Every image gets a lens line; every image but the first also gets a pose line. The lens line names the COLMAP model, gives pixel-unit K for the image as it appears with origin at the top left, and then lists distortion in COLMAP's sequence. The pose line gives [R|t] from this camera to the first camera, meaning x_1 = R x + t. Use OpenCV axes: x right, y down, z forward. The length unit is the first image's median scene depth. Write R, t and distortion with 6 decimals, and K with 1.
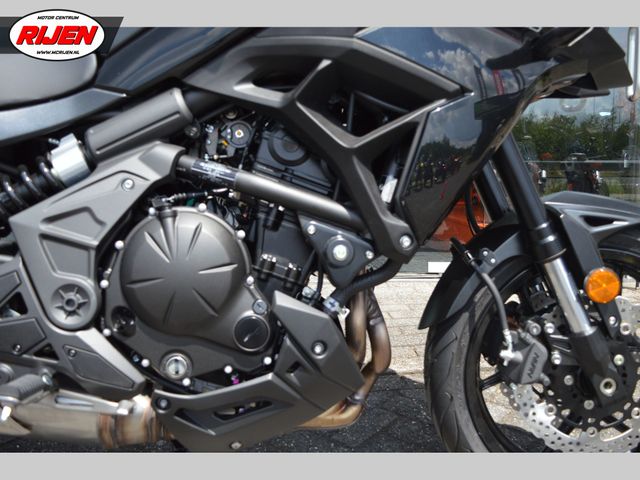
lens RADIAL K [[612.7, 0, 320.0], [0, 612.7, 240.0], [0, 0, 1]] dist [-0.080774, -0.000491]
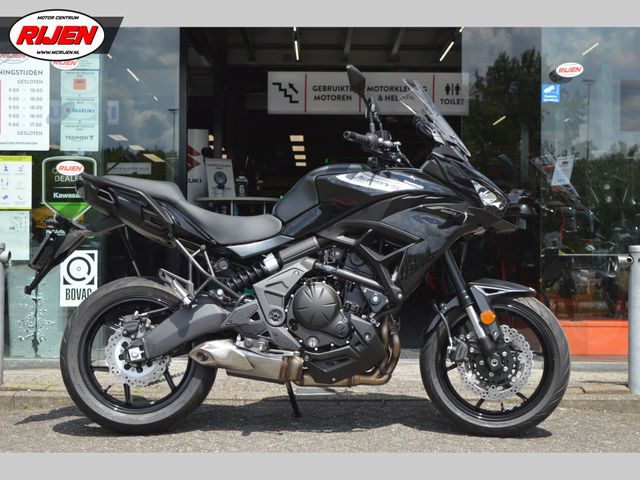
lens RADIAL K [[1250.4, 0, 320.0], [0, 1250.4, 240.0], [0, 0, 1]] dist [0.056027, 0.291474]
pose [[0.995707, 0.007923, -0.092217, 0.284400], [-0.019137, 0.992424, -0.121361, 0.417493], [0.090557, 0.122605, 0.988315, -4.321722]]
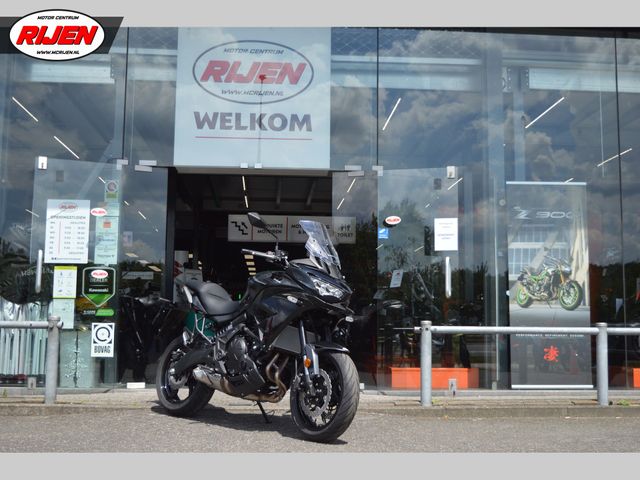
lens RADIAL K [[845.7, 0, 320.0], [0, 845.7, 240.0], [0, 0, 1]] dist [-0.016218, -0.008941]
pose [[0.999373, 0.010546, -0.033795, 0.554640], [-0.017794, 0.974888, -0.221986, 0.593324], [0.030605, 0.222448, 0.974464, -5.232261]]
